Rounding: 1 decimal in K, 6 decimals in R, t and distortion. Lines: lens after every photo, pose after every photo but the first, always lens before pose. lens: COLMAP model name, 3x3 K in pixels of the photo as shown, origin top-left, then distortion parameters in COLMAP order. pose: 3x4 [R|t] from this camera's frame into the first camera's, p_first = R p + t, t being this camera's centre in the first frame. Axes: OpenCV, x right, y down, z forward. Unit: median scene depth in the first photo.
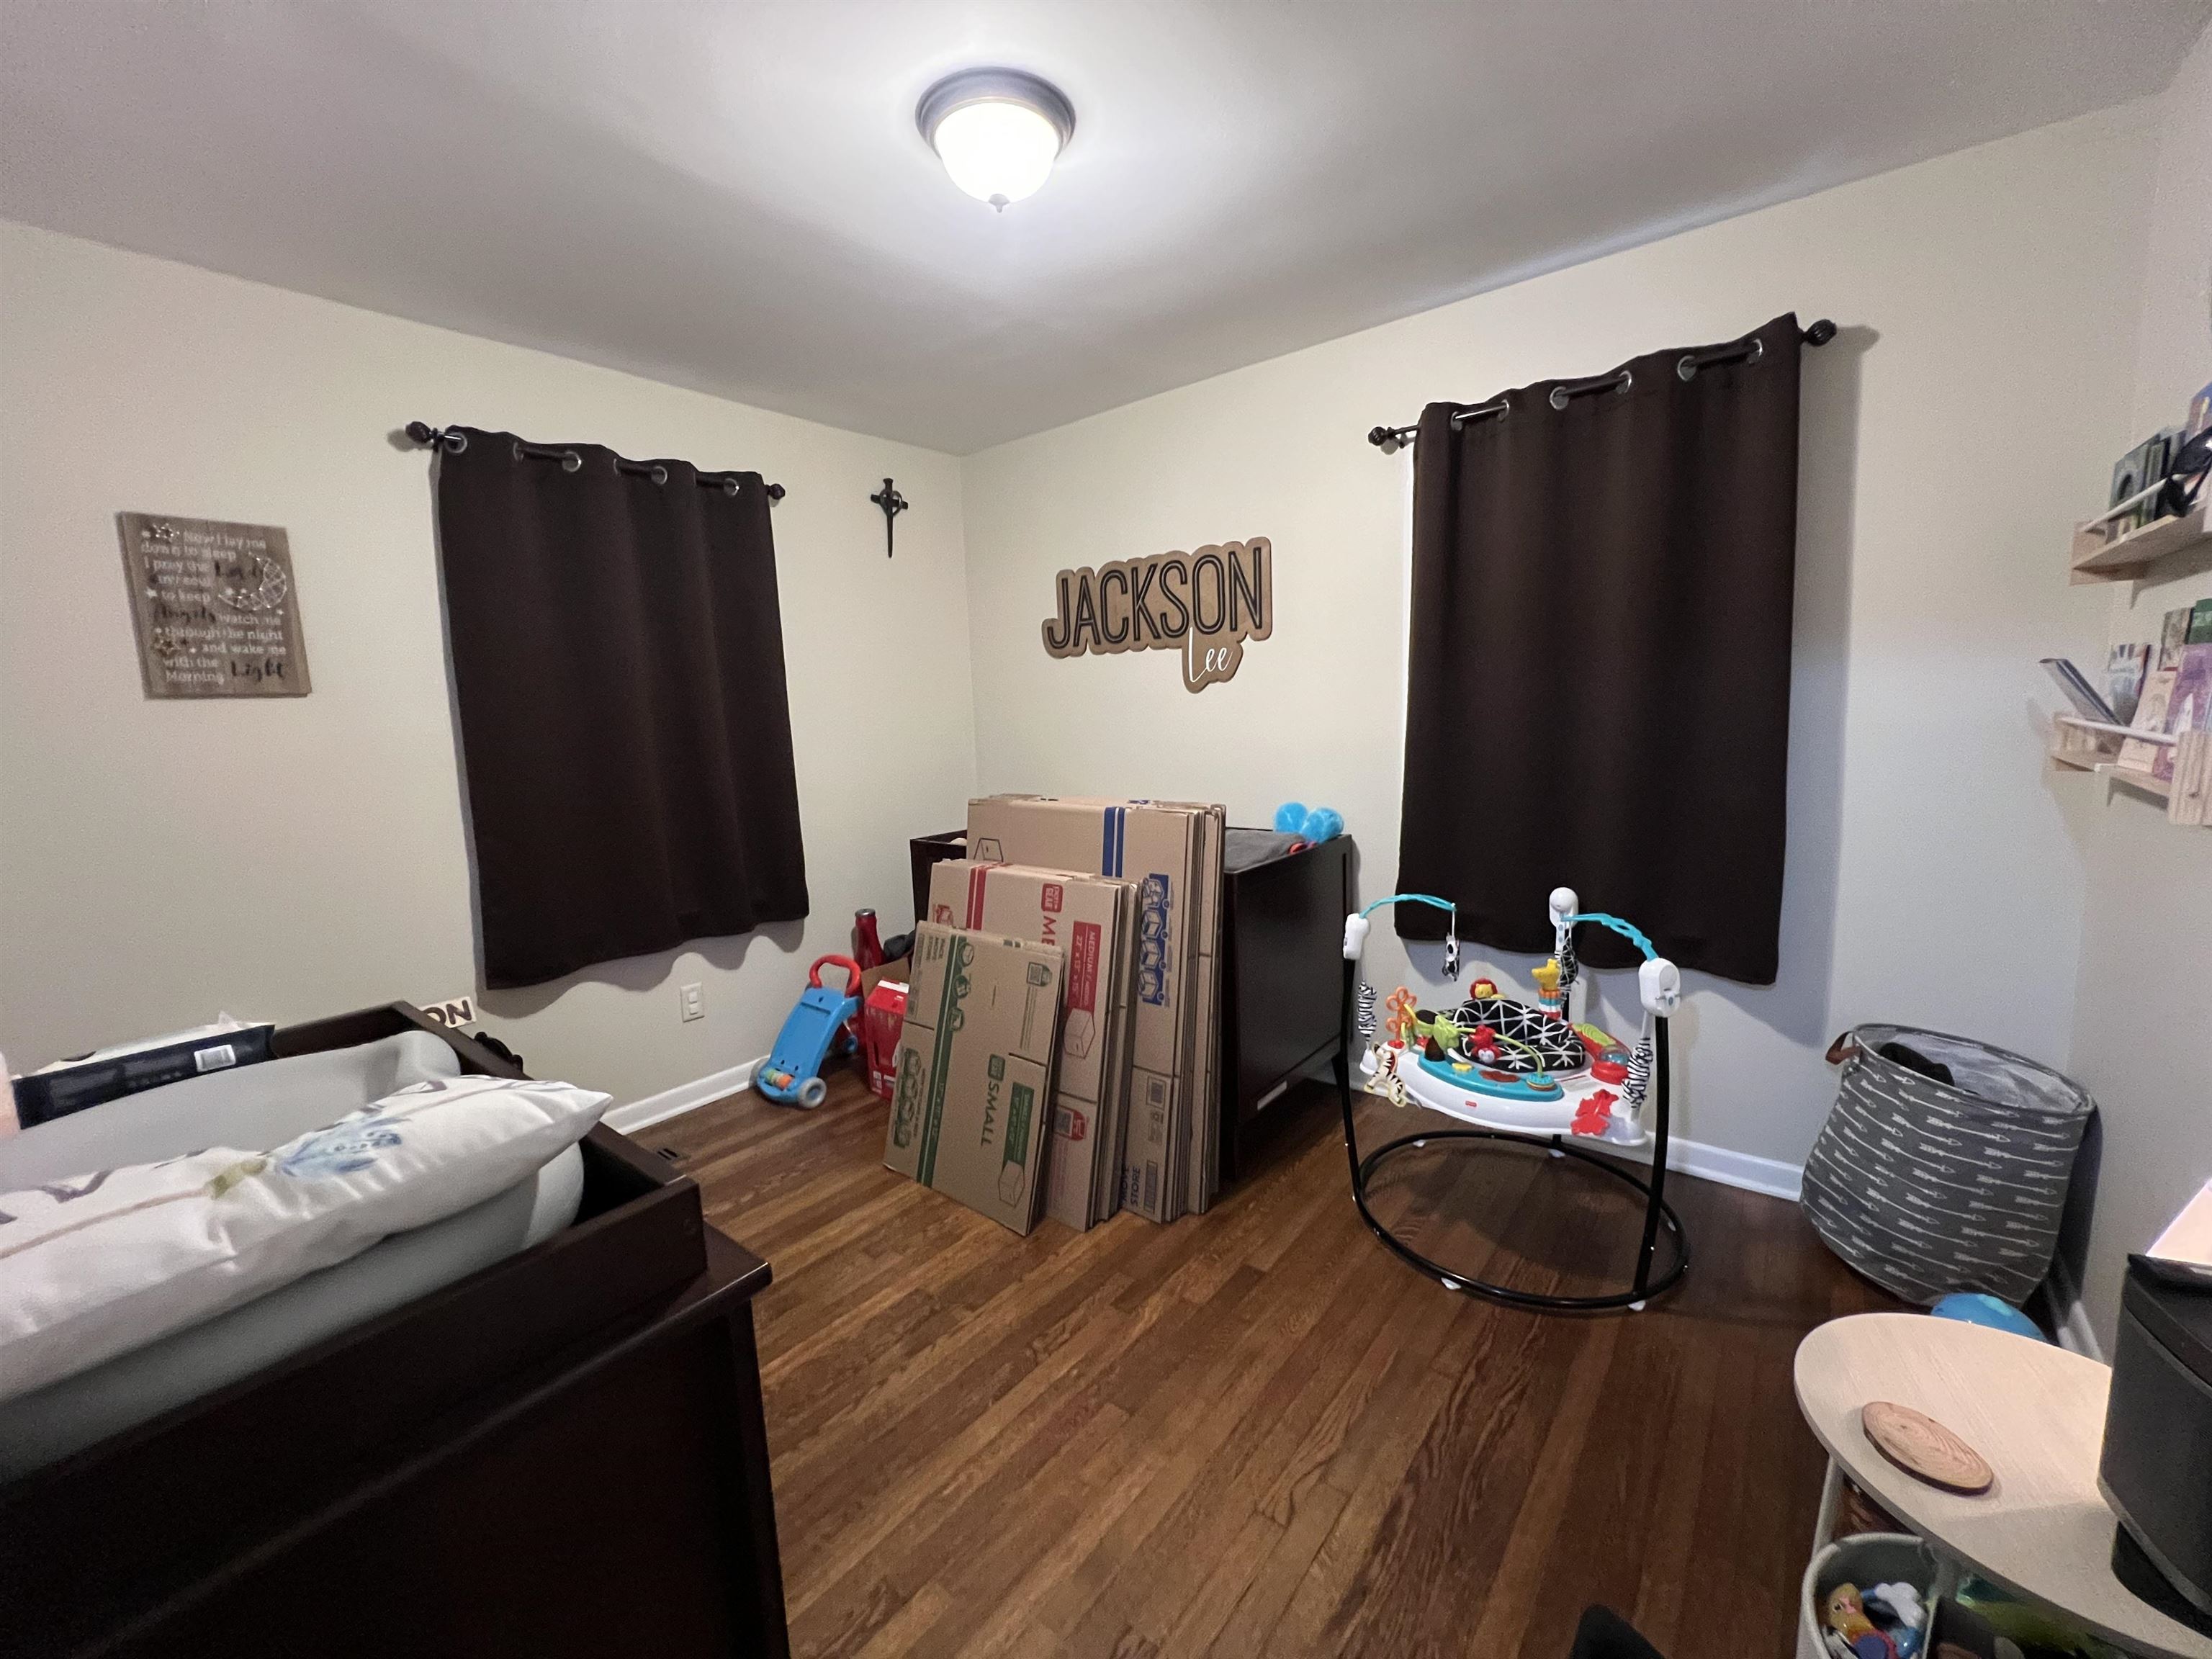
lens RADIAL K [[885.8, 0, 1101.7], [0, 885.8, 824.5], [0, 0, 1]] dist [-0.001611, 0.000905]
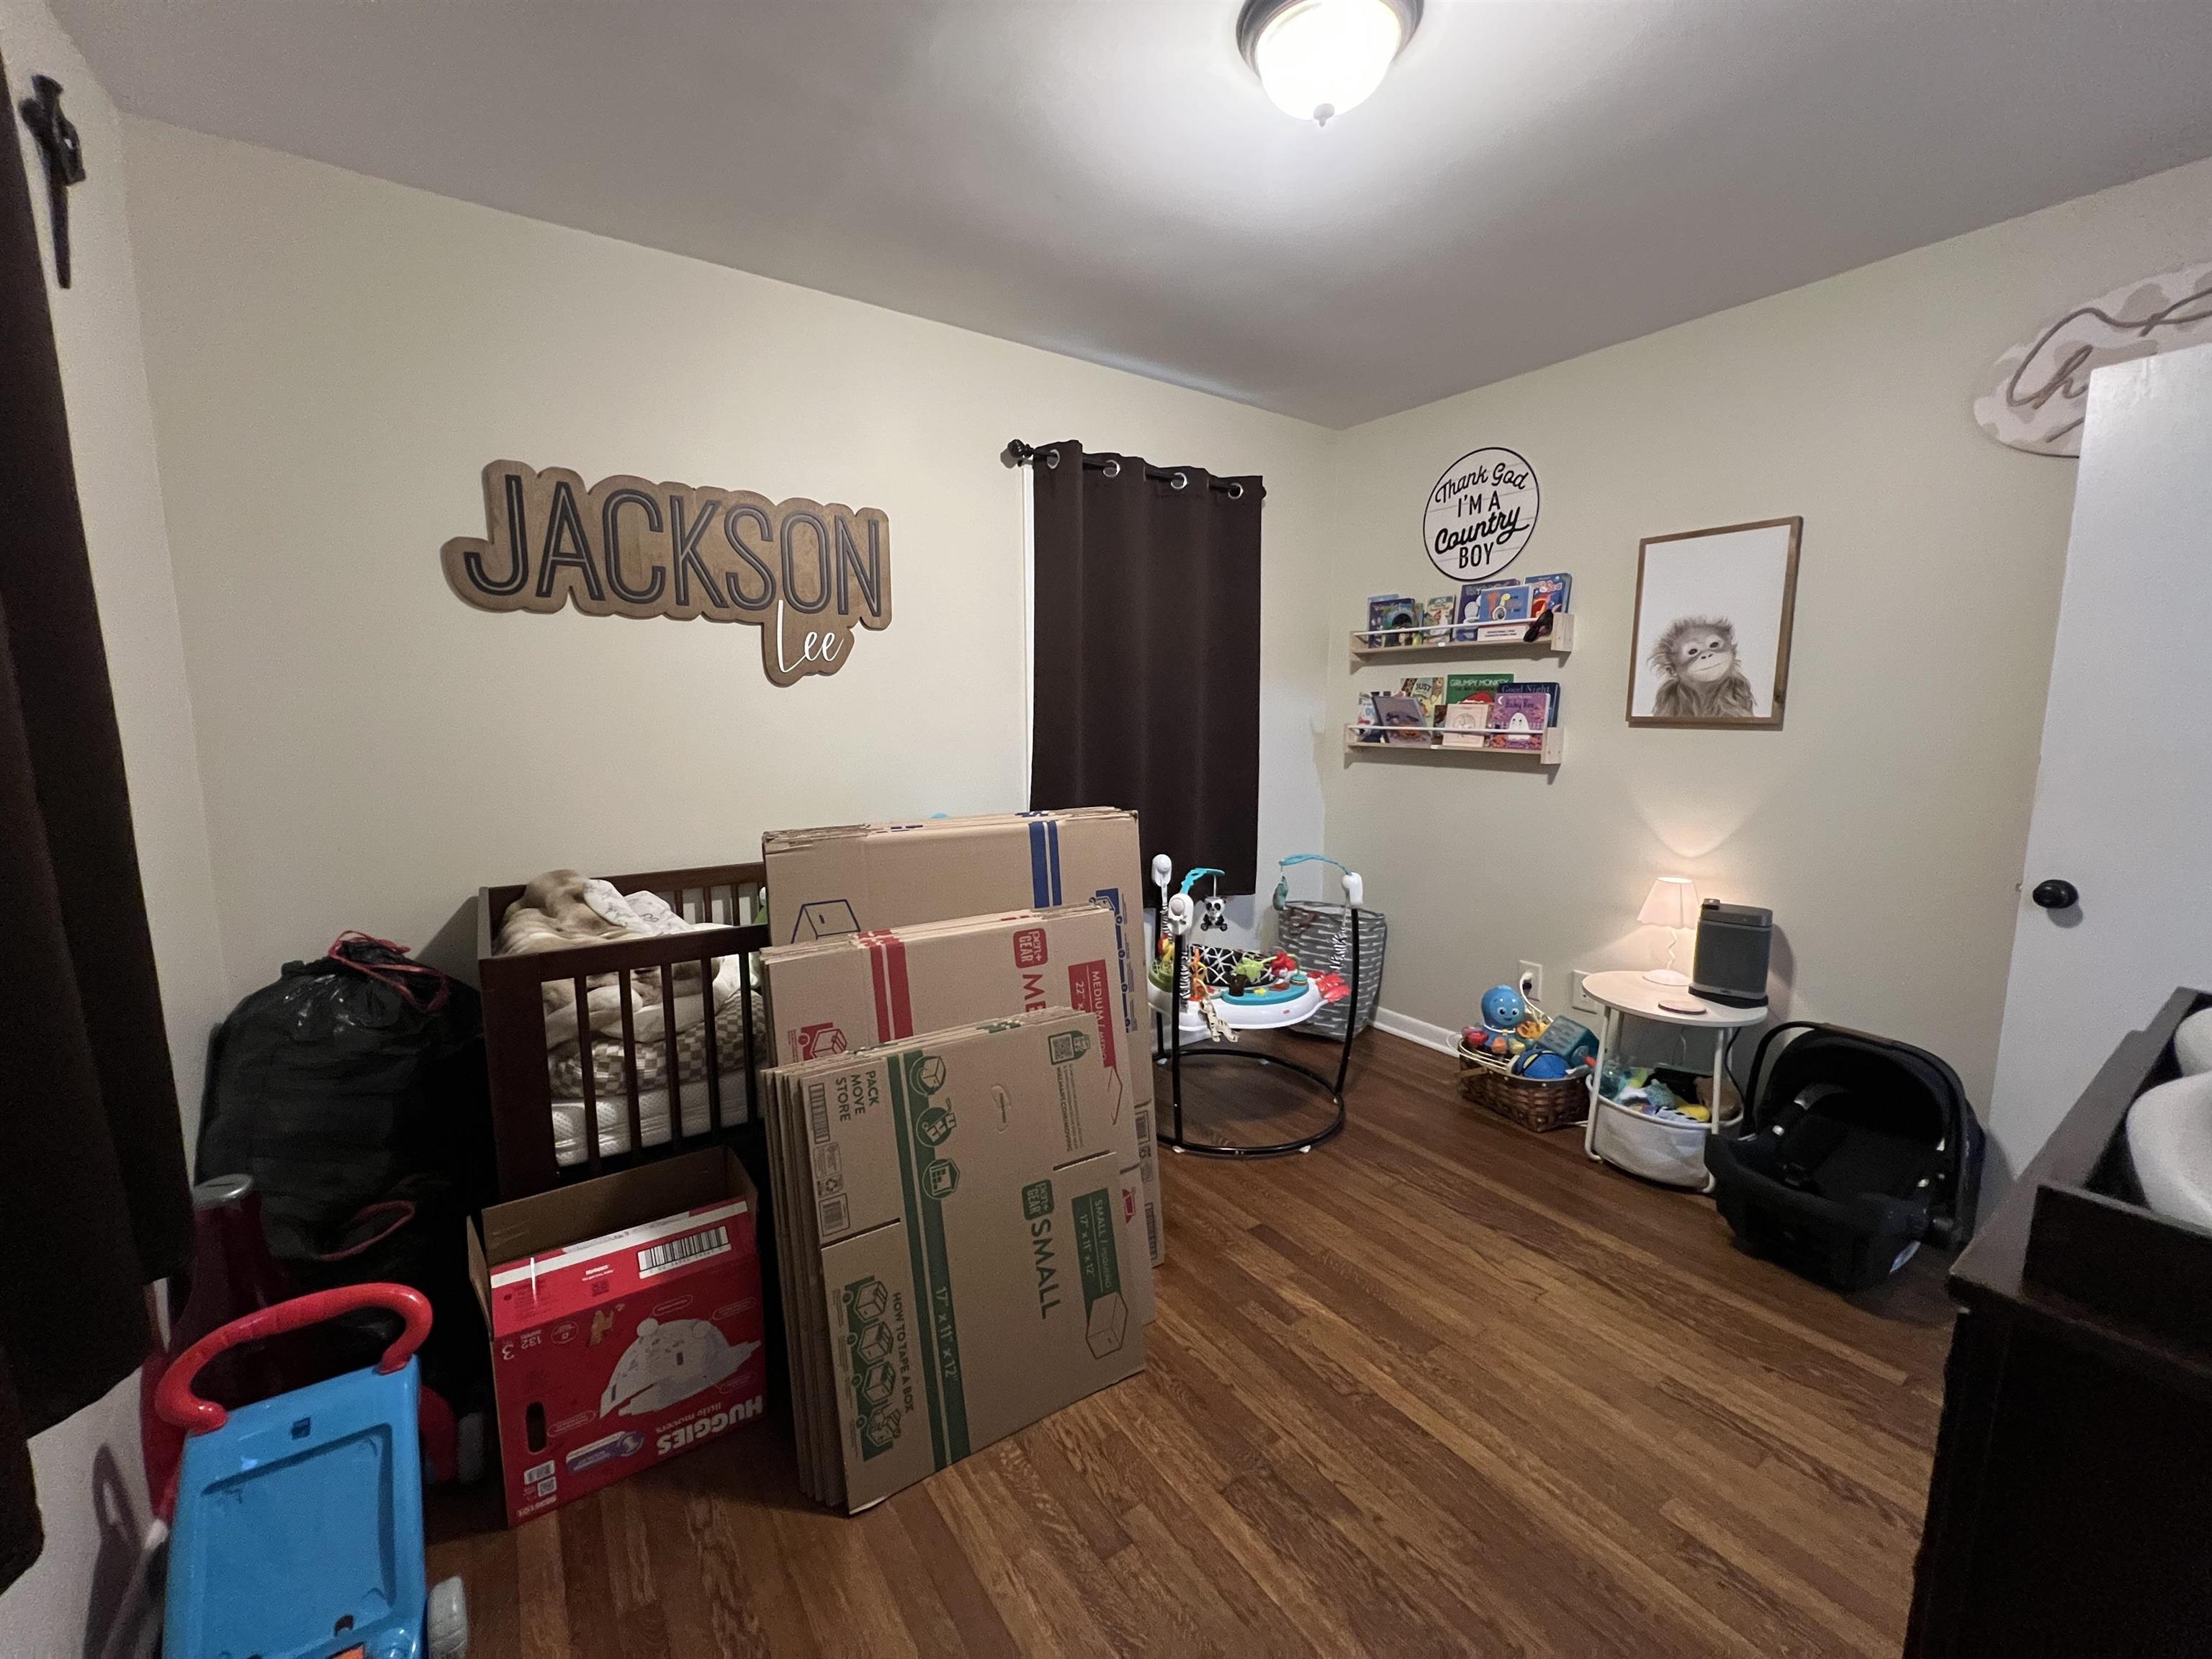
lens RADIAL K [[885.8, 0, 1101.6], [0, 885.8, 829.2], [0, 0, 1]] dist [-0.001611, 0.000905]
pose [[0.278973, -0.091911, 0.955890, -0.702766], [0.116926, 0.991254, 0.061186, -0.052580], [-0.953154, 0.094699, 0.287280, 0.670598]]
